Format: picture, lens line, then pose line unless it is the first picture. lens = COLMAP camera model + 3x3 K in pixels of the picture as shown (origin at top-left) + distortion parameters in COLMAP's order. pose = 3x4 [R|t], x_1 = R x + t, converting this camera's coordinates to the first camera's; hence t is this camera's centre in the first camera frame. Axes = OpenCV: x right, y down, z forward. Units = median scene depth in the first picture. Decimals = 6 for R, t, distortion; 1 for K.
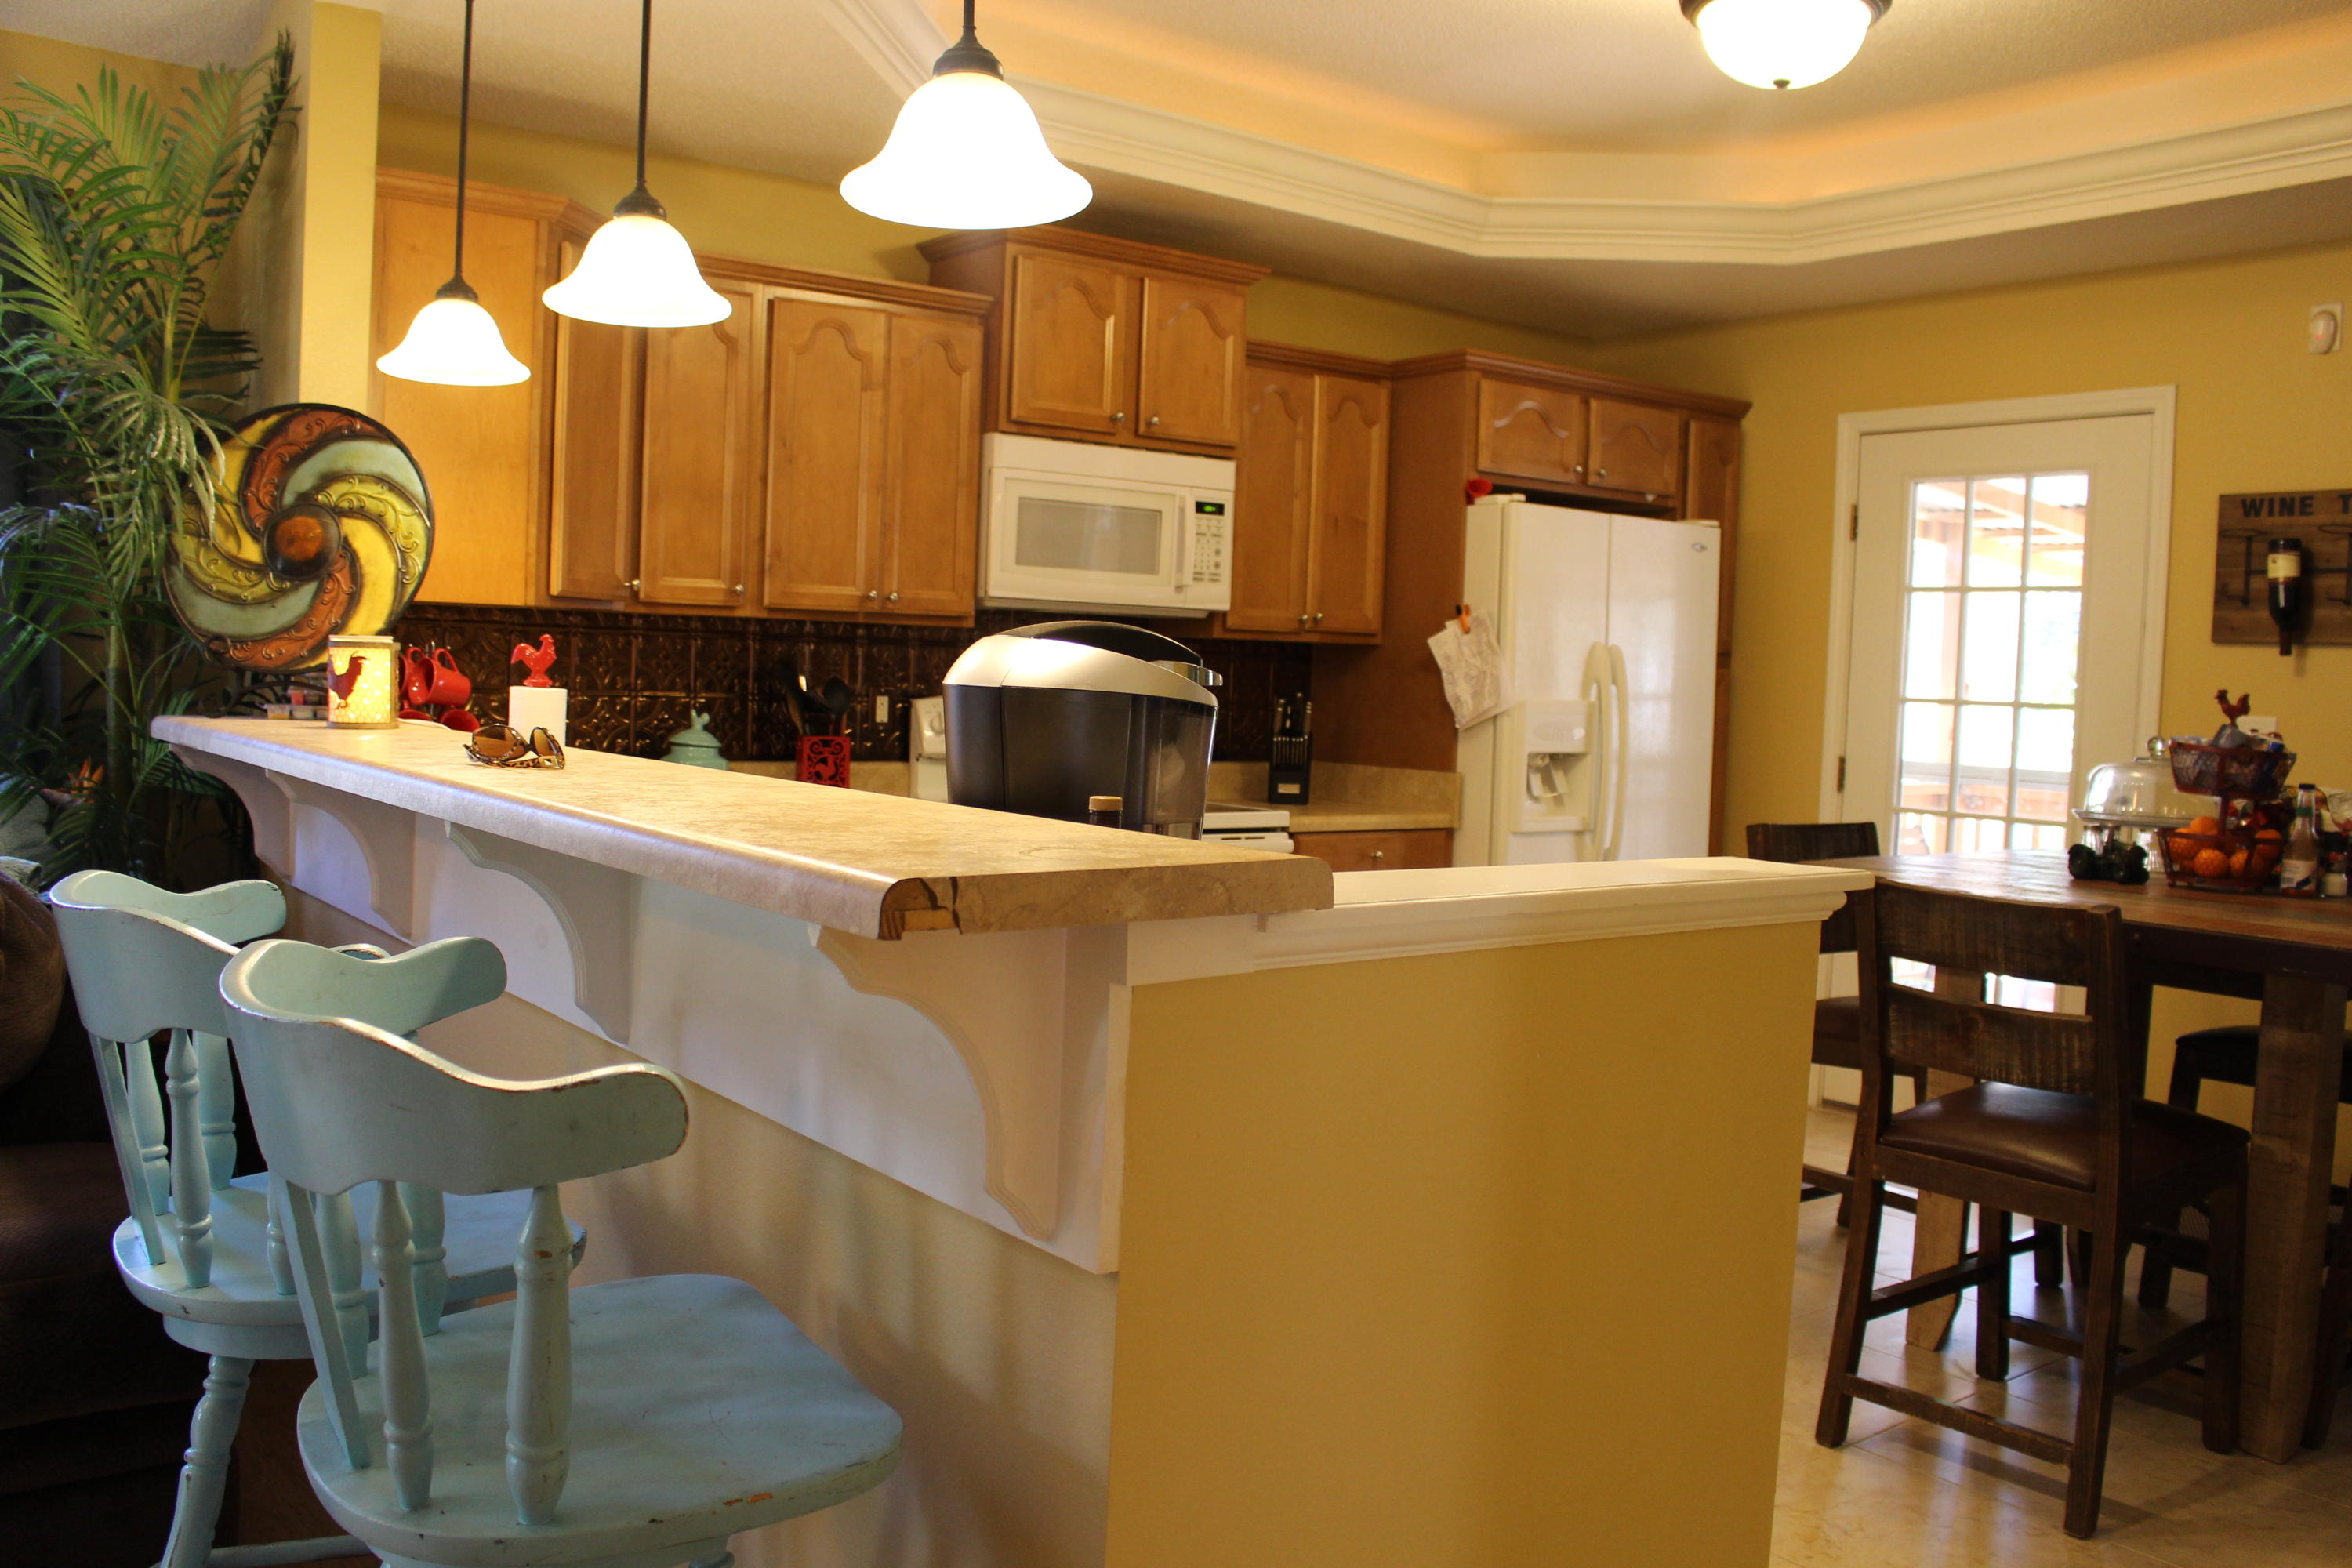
lens RADIAL K [[1931.4, 0, 1170.3], [0, 1931.4, 749.3], [0, 0, 1]] dist [-0.180573, 0.140338]
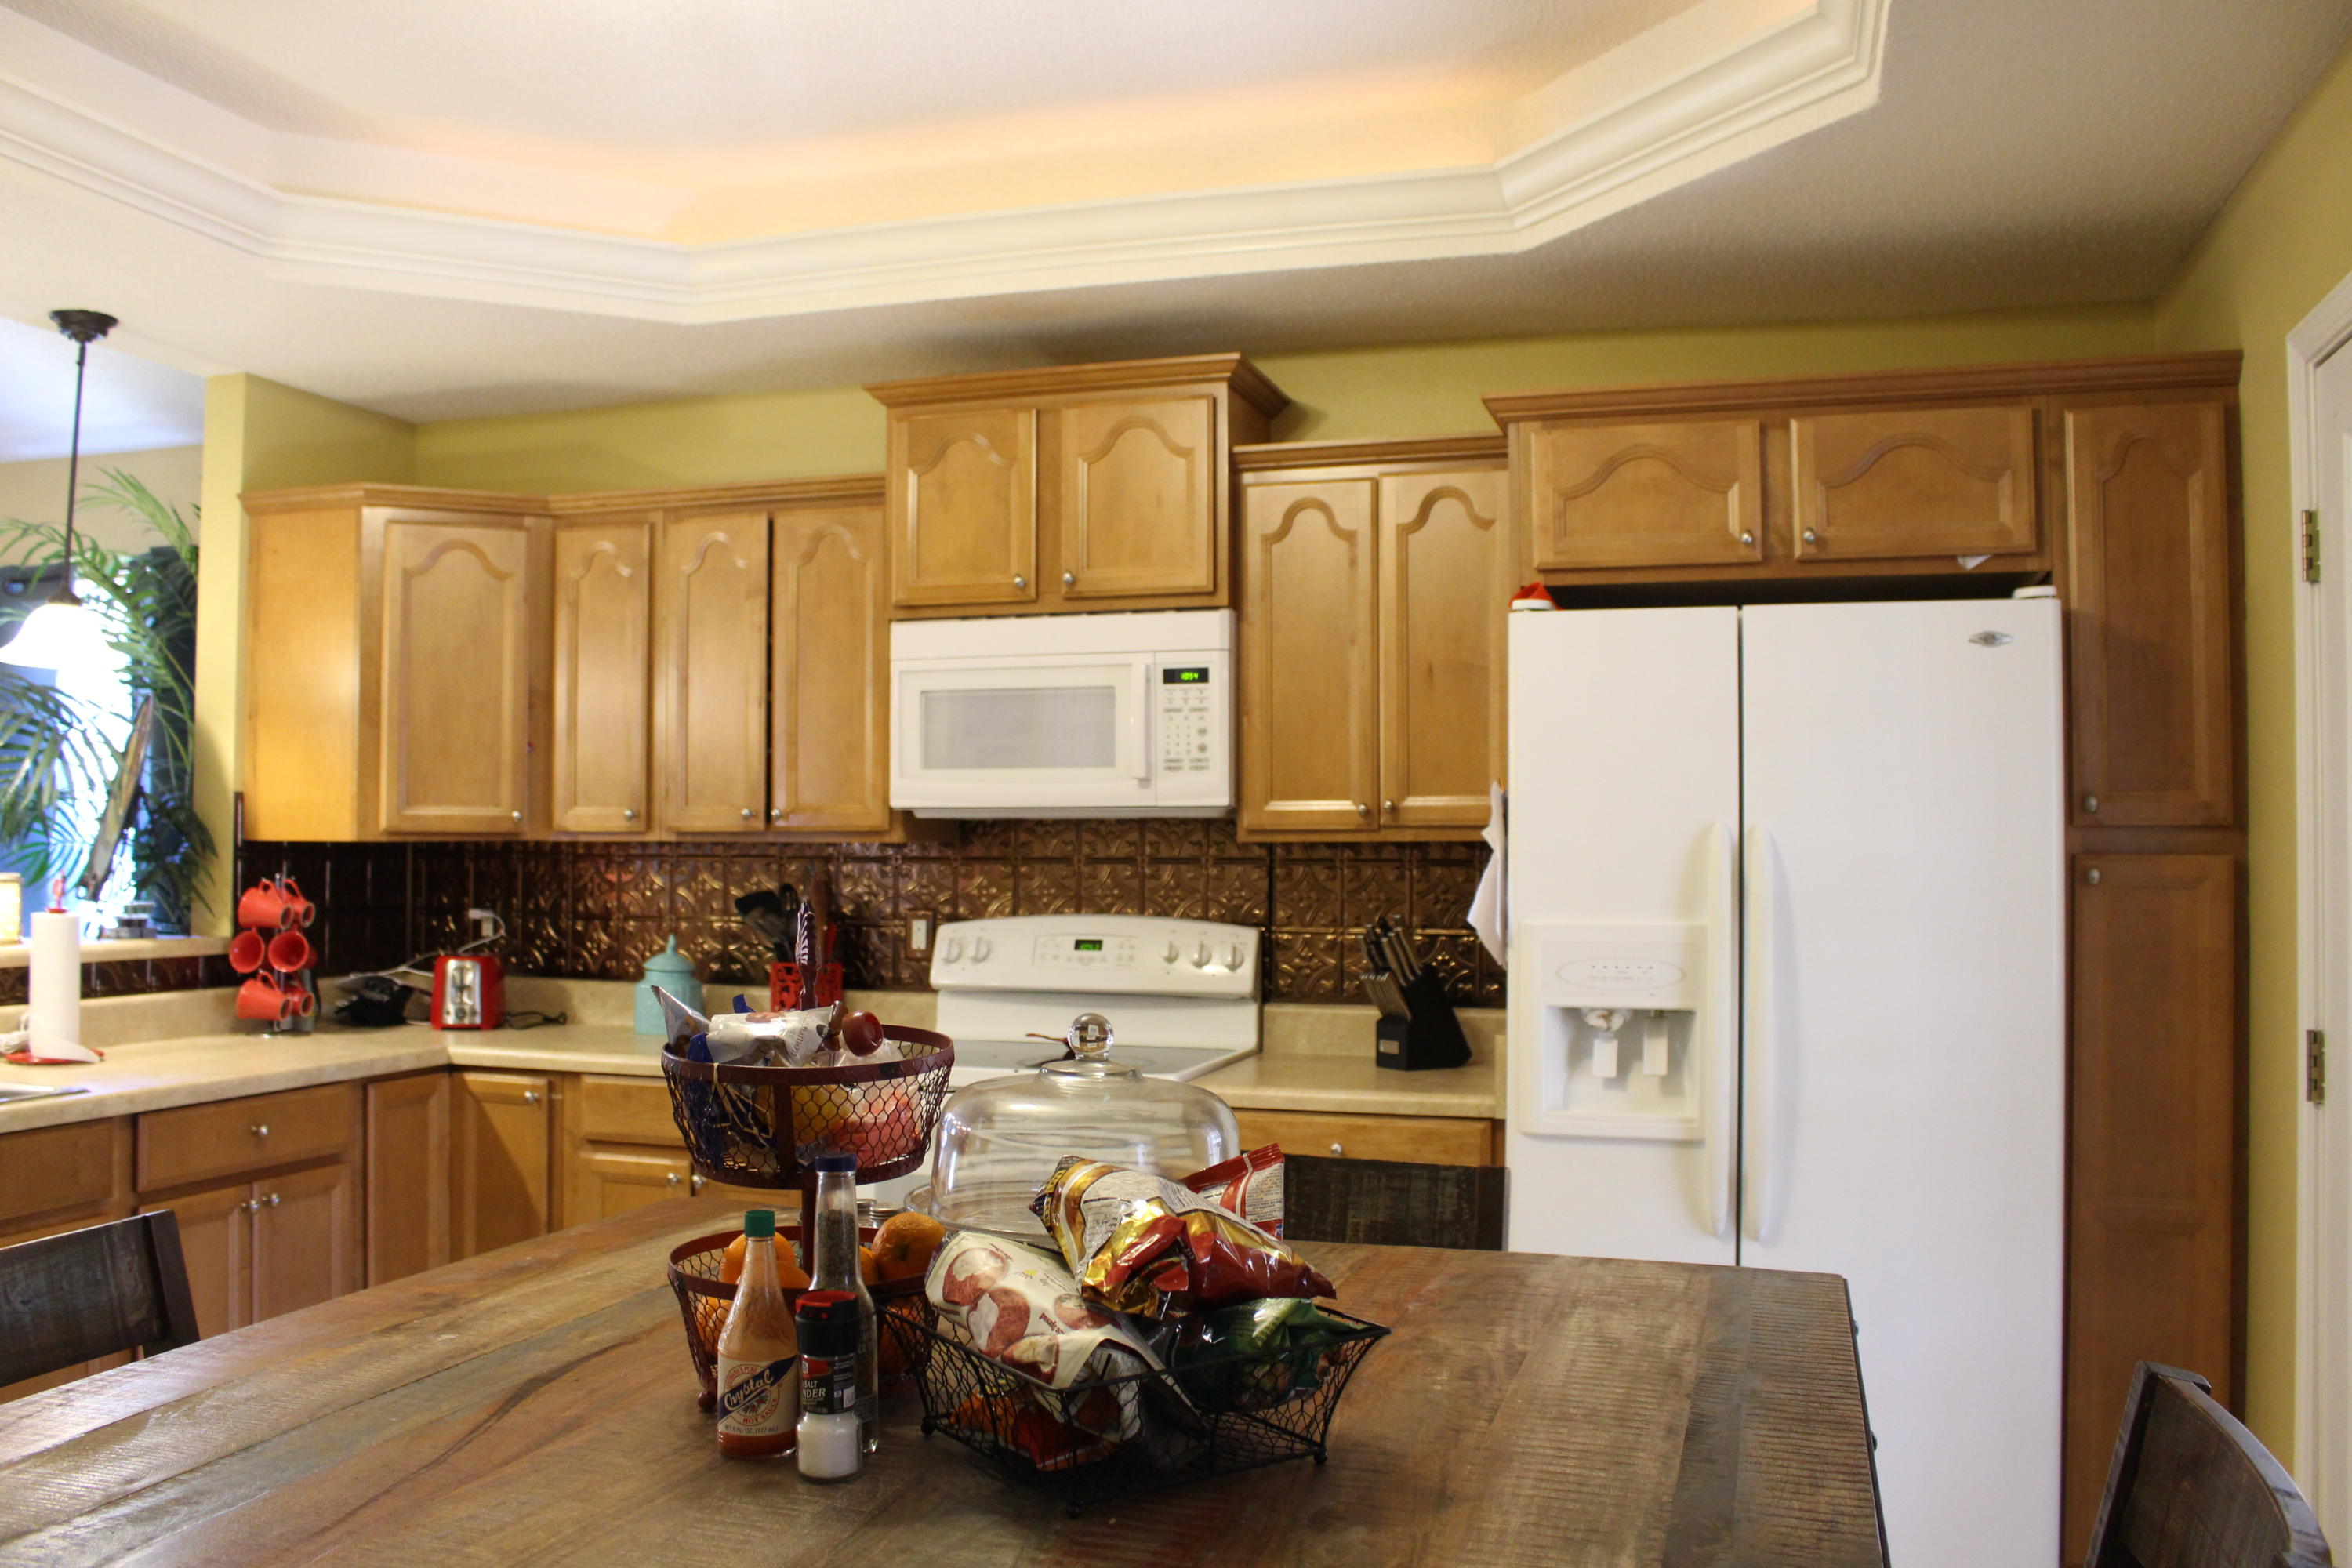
lens RADIAL K [[1932.1, 0, 1176.0], [0, 1932.1, 784.0], [0, 0, 1]] dist [-0.130024, 0.004693]
pose [[0.582624, -0.060112, -0.810516, 0.625251], [-0.016251, 0.996200, -0.085565, -0.014902], [0.812579, 0.063023, 0.579433, 0.533017]]
